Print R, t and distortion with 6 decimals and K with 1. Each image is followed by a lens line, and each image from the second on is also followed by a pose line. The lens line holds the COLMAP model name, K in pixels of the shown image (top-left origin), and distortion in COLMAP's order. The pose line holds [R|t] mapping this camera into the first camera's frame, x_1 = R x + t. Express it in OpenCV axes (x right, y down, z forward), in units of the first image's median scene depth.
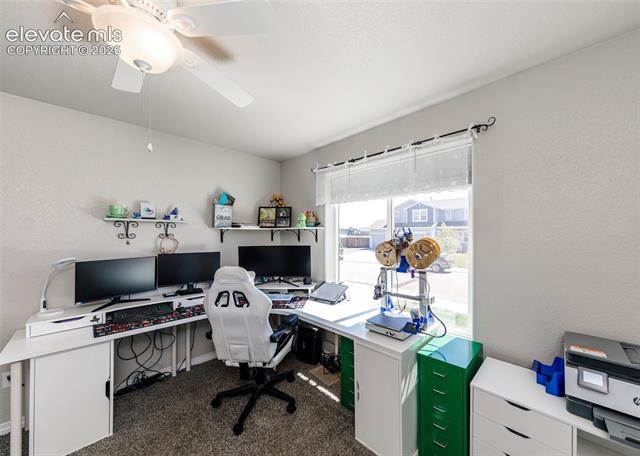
lens RADIAL K [[237.7, 0, 320.5], [0, 237.7, 234.3], [0, 0, 1]] dist [0.000167, 0.000076]
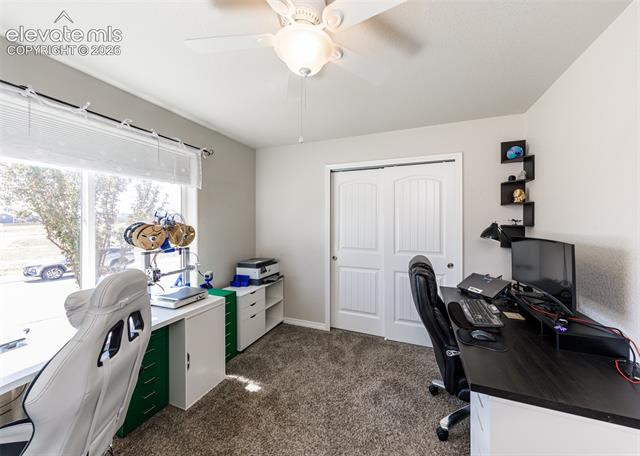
lens RADIAL K [[237.7, 0, 320.1], [0, 237.7, 226.1], [0, 0, 1]] dist [0.000167, 0.000076]
pose [[-0.372391, 0.001534, 0.928075, -0.331445], [0.003131, 0.999995, -0.000397, 0.014616], [-0.928071, 0.002758, -0.372394, 0.266795]]
